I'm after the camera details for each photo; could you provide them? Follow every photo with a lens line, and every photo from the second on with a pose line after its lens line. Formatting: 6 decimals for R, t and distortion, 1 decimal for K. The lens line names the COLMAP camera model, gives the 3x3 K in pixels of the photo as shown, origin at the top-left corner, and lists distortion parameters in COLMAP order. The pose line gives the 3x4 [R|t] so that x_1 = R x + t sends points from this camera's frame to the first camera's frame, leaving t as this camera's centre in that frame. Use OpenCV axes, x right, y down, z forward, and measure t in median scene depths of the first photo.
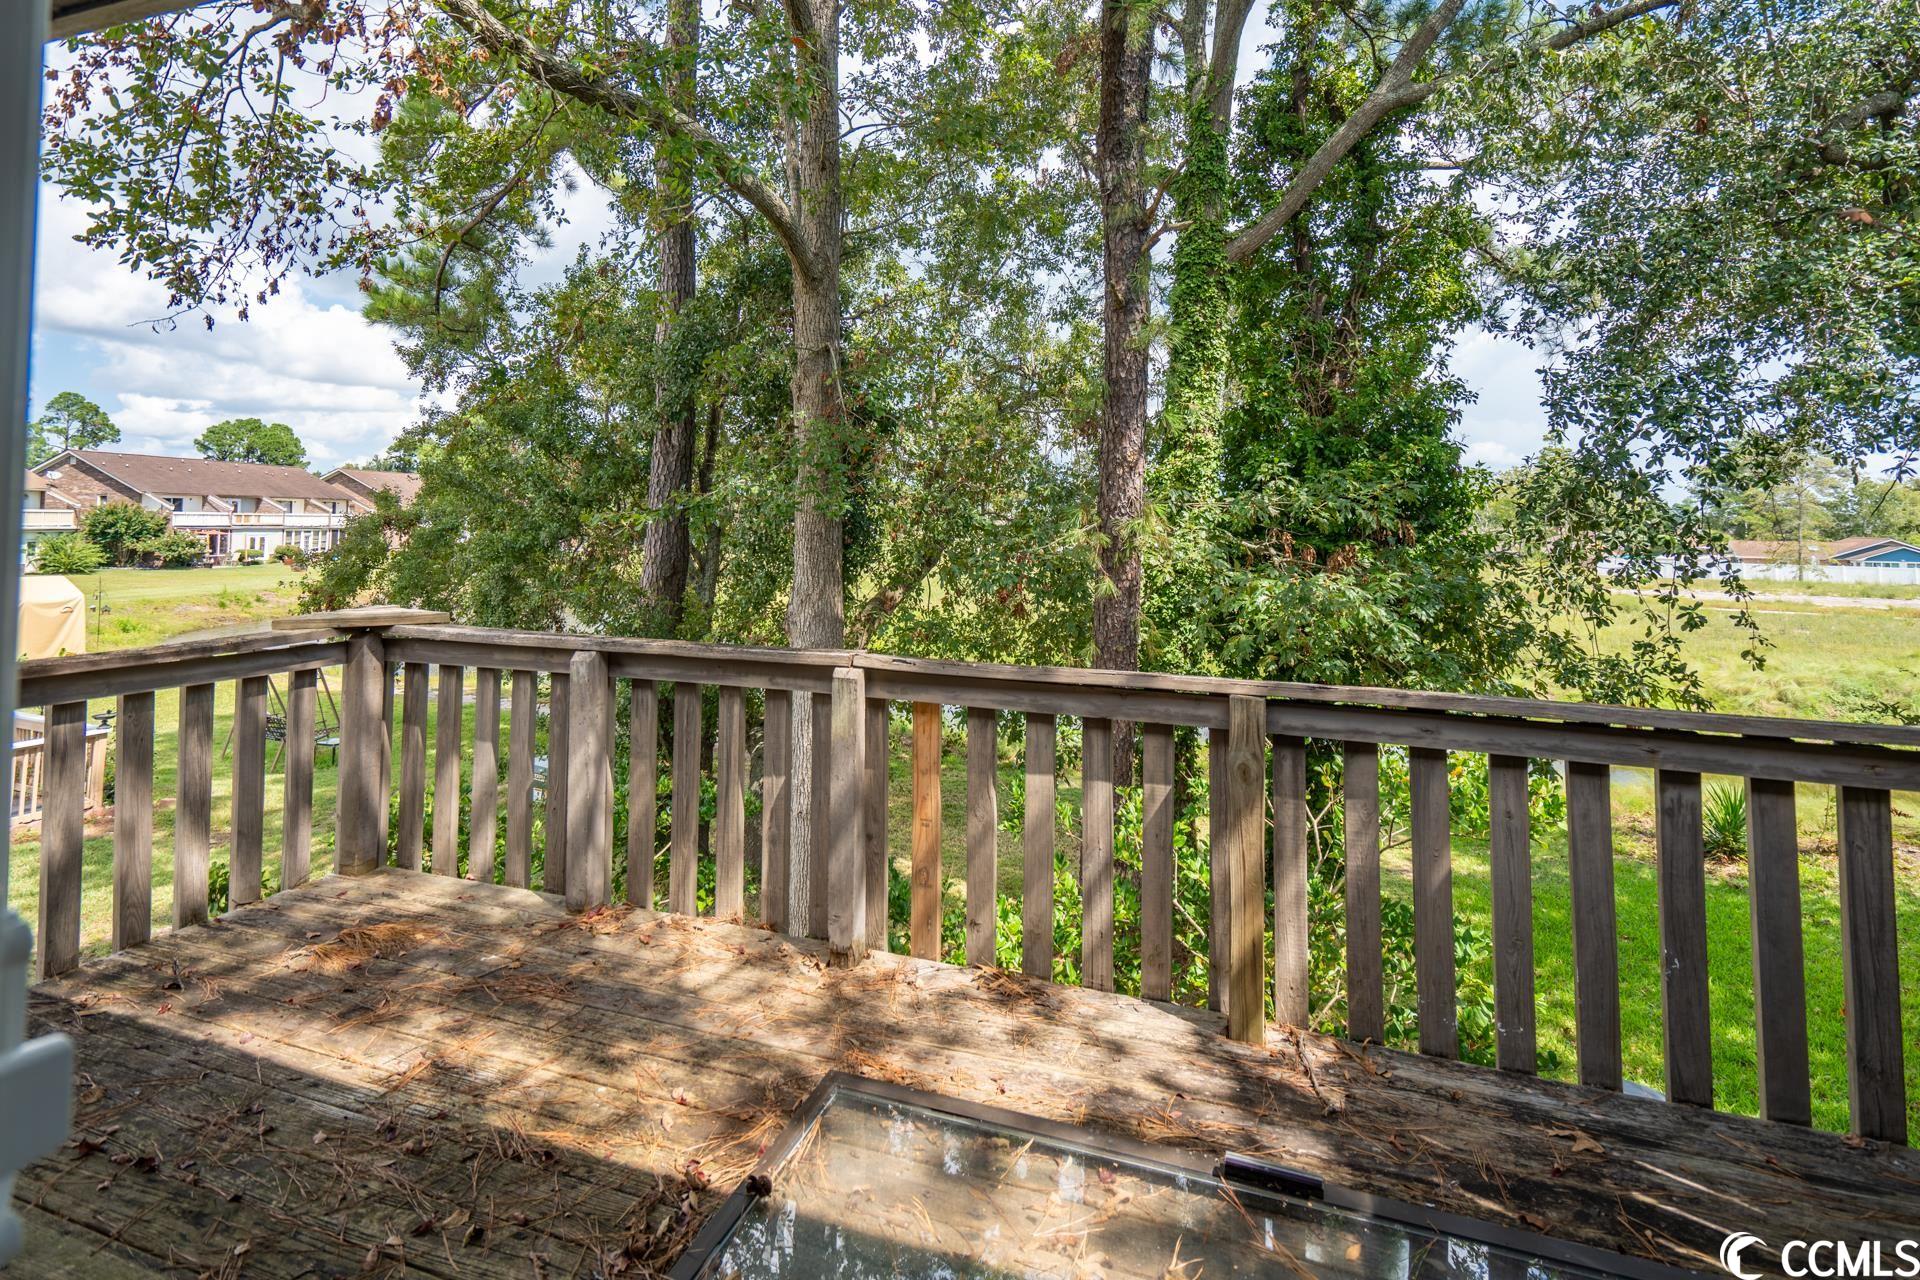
lens RADIAL K [[921.9, 0, 962.7], [0, 921.9, 480.4], [0, 0, 1]] dist [0.003859, 0.000354]
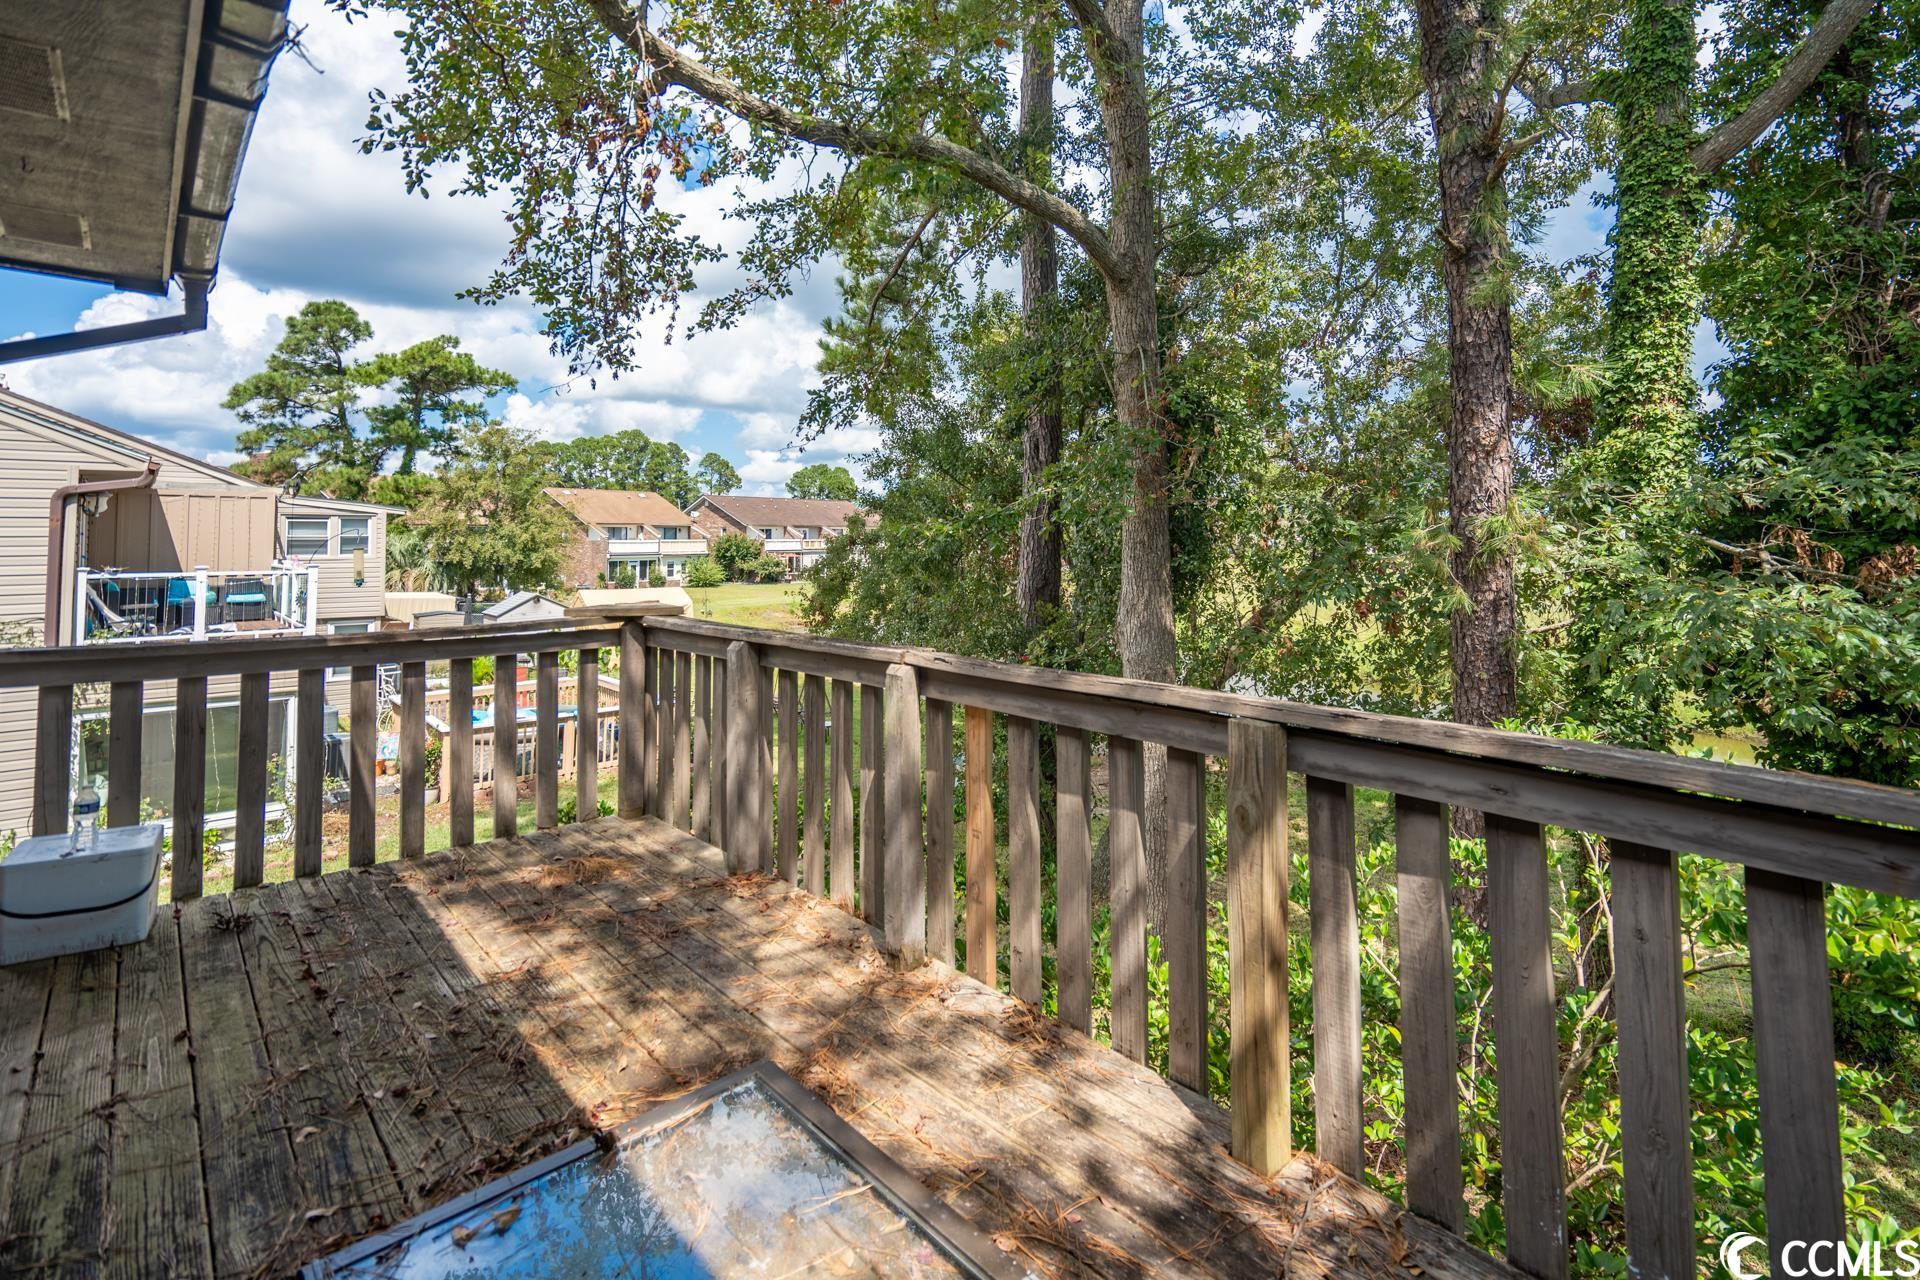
lens RADIAL K [[921.9, 0, 978.0], [0, 921.9, 498.9], [0, 0, 1]] dist [0.003859, 0.000354]
pose [[0.875575, -0.040621, -0.481372, 0.426978], [0.040586, 0.999121, -0.010490, 0.041242], [0.481375, -0.010352, 0.876454, 0.182667]]
